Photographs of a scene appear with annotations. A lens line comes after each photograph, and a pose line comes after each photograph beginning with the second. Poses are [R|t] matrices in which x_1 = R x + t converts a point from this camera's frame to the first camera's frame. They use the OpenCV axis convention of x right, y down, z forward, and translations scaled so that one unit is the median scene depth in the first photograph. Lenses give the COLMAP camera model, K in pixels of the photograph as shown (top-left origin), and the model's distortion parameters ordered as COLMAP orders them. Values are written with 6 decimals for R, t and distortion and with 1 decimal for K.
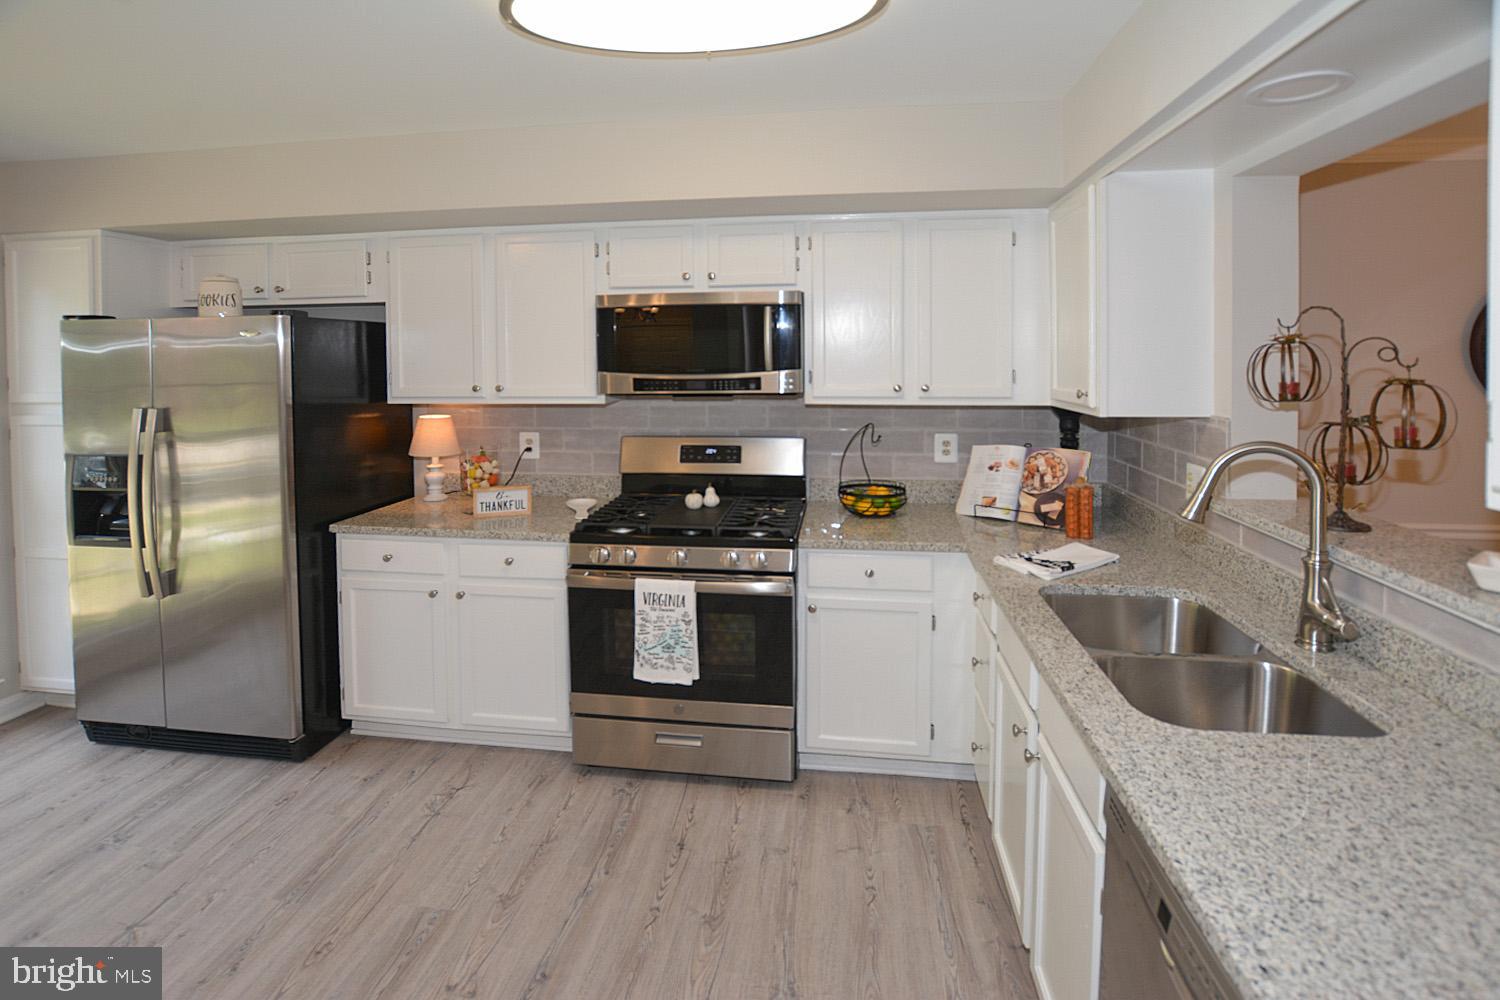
lens RADIAL K [[696.4, 0, 698.2], [0, 696.4, 374.6], [0, 0, 1]] dist [-0.025463, 0.000034]
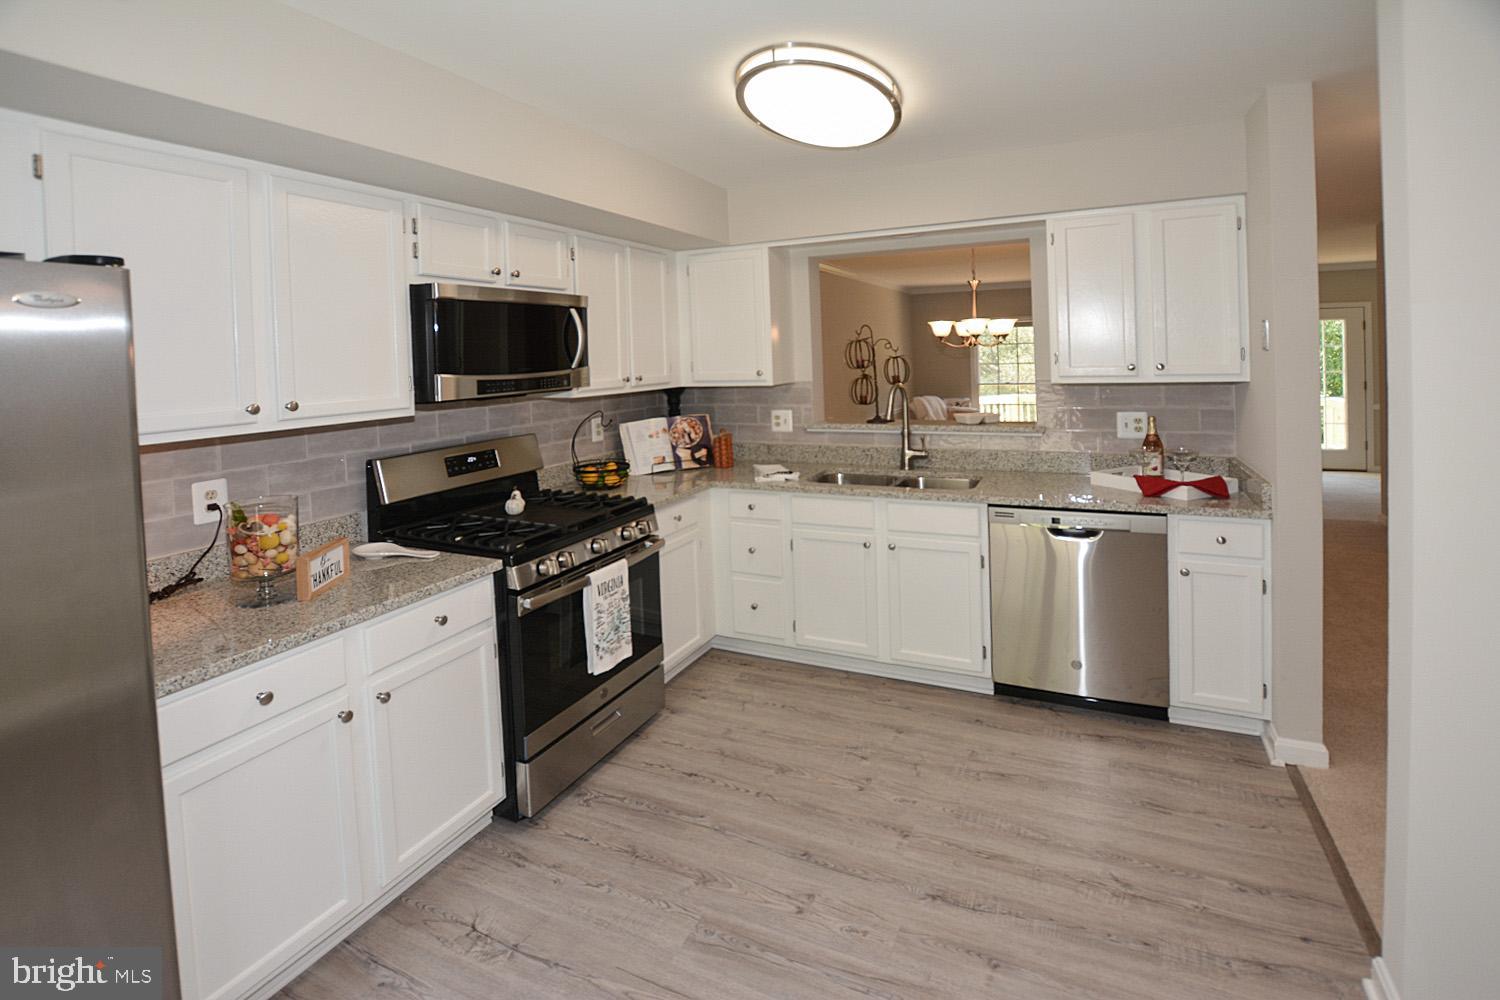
lens RADIAL K [[712.7, 0, 743.3], [0, 712.7, 352.7], [0, 0, 1]] dist [-0.027304, 0.000765]
pose [[0.310137, -0.004056, 0.950683, -0.904040], [0.053035, 0.998508, -0.013041, -0.000429], [-0.949212, 0.054464, 0.309889, 0.416354]]
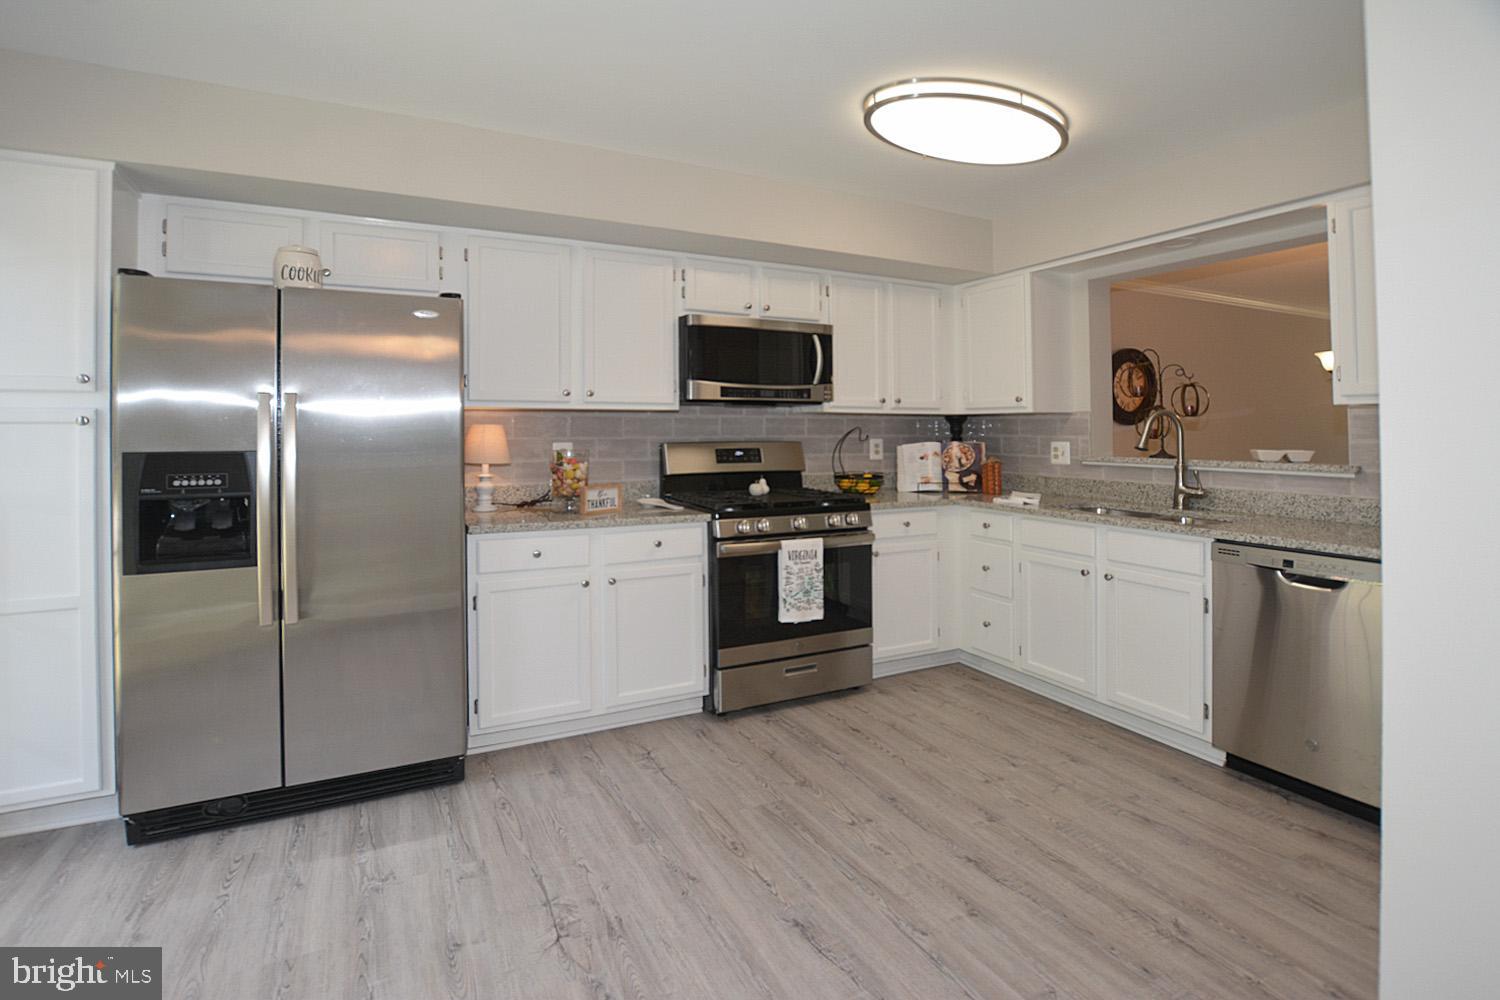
lens RADIAL K [[713.8, 0, 716.5], [0, 713.8, 403.3], [0, 0, 1]] dist [-0.030779, 0.000731]
pose [[0.831045, 0.026336, 0.555582, -0.823860], [0.003786, 0.998587, -0.052998, 0.104571], [-0.556193, 0.046147, 0.829771, -0.006378]]
